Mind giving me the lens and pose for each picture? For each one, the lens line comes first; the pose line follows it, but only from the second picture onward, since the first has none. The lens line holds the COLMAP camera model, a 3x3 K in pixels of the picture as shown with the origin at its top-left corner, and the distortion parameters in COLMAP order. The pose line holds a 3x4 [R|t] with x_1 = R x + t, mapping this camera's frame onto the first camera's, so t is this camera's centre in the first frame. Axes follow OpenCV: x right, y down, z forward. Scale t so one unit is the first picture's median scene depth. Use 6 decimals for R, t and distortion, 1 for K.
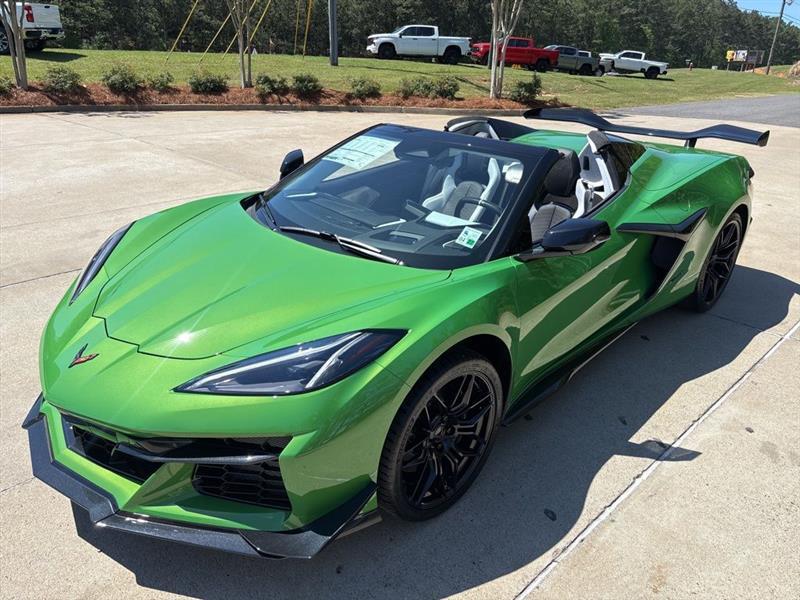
lens RADIAL K [[606.3, 0, 399.9], [0, 606.3, 288.3], [0, 0, 1]] dist [0.049427, -0.064426]
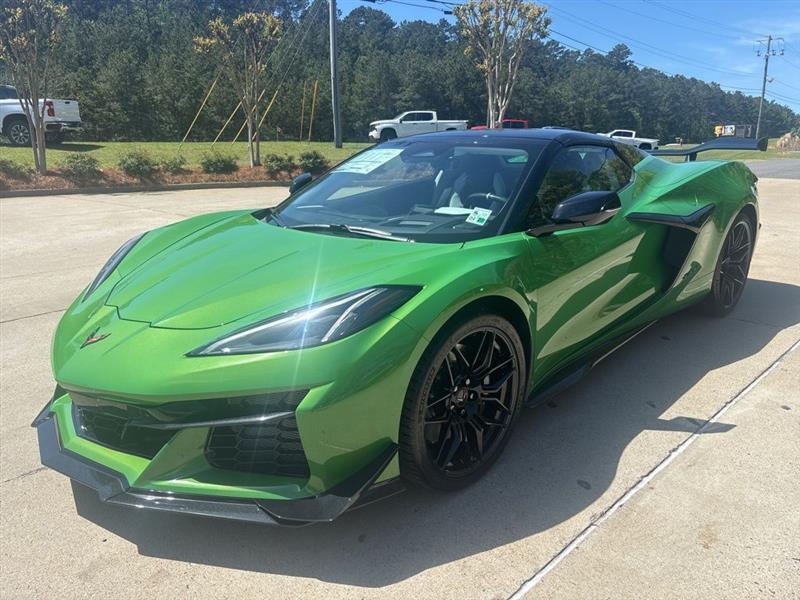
lens RADIAL K [[606.3, 0, 398.2], [0, 606.3, 280.1], [0, 0, 1]] dist [0.049427, -0.064426]
pose [[0.999314, -0.035189, -0.011536, -0.009699], [0.033087, 0.988343, -0.148603, 0.109536], [0.016630, 0.148119, 0.988830, 0.012680]]
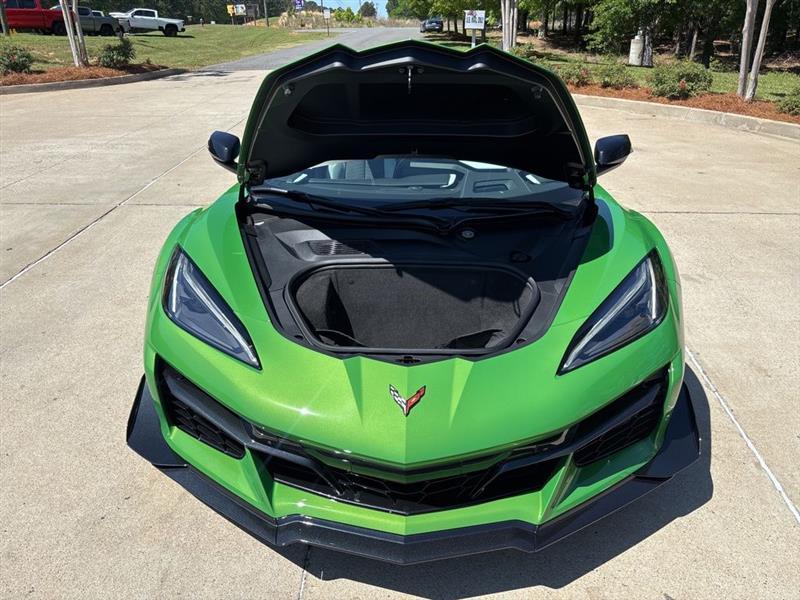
lens RADIAL K [[606.3, 0, 404.1], [0, 606.3, 286.1], [0, 0, 1]] dist [0.049427, -0.064426]
pose [[0.731782, -0.311362, 0.606258, -0.541415], [0.277256, 0.948612, 0.152527, -0.087100], [-0.622594, 0.056472, 0.780504, 0.211746]]
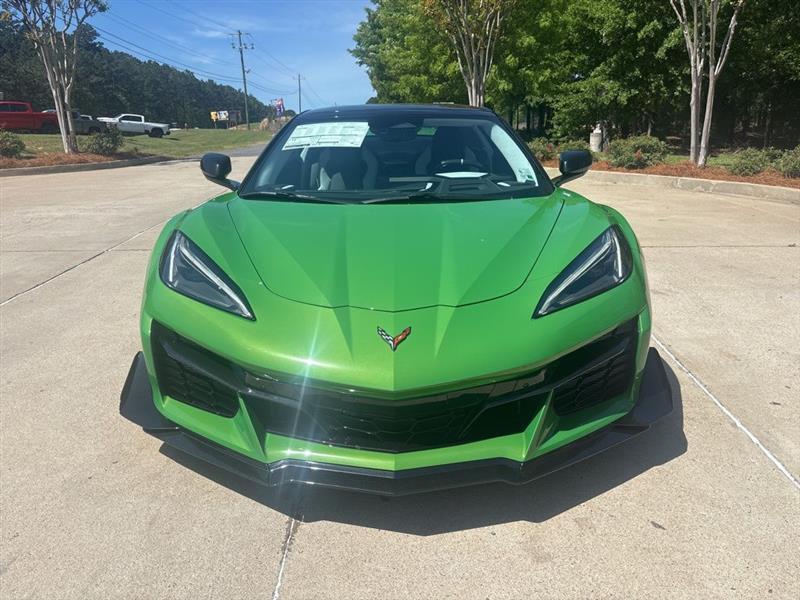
lens RADIAL K [[606.3, 0, 396.5], [0, 606.3, 276.0], [0, 0, 1]] dist [0.049427, -0.064426]
pose [[0.710823, -0.214839, 0.669757, -0.602755], [0.291879, 0.956451, -0.002973, 0.025646], [-0.639951, 0.197601, 0.742575, 0.203142]]
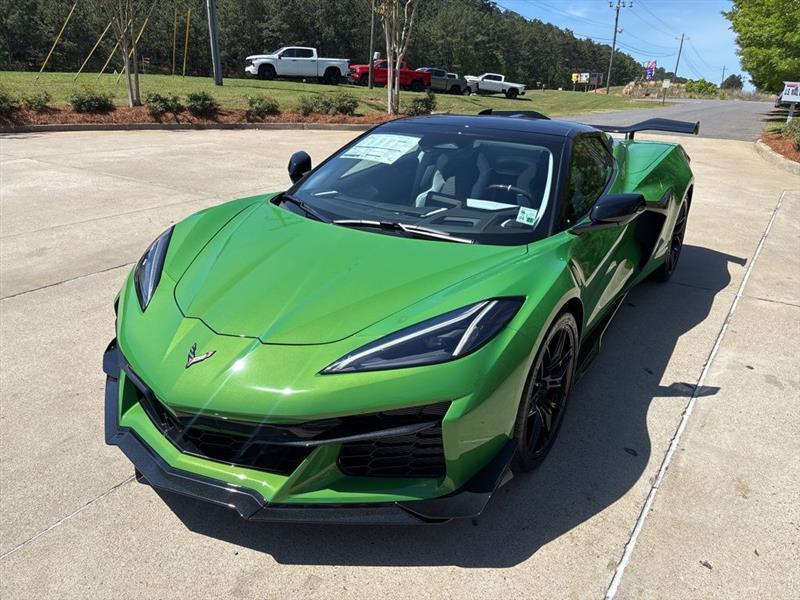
lens RADIAL K [[606.3, 0, 404.5], [0, 606.3, 271.0], [0, 0, 1]] dist [0.049427, -0.064426]
pose [[0.976778, -0.064558, 0.204295, -0.220020], [0.076387, 0.995796, -0.050545, 0.035091], [-0.200173, 0.064977, 0.977604, -0.012319]]
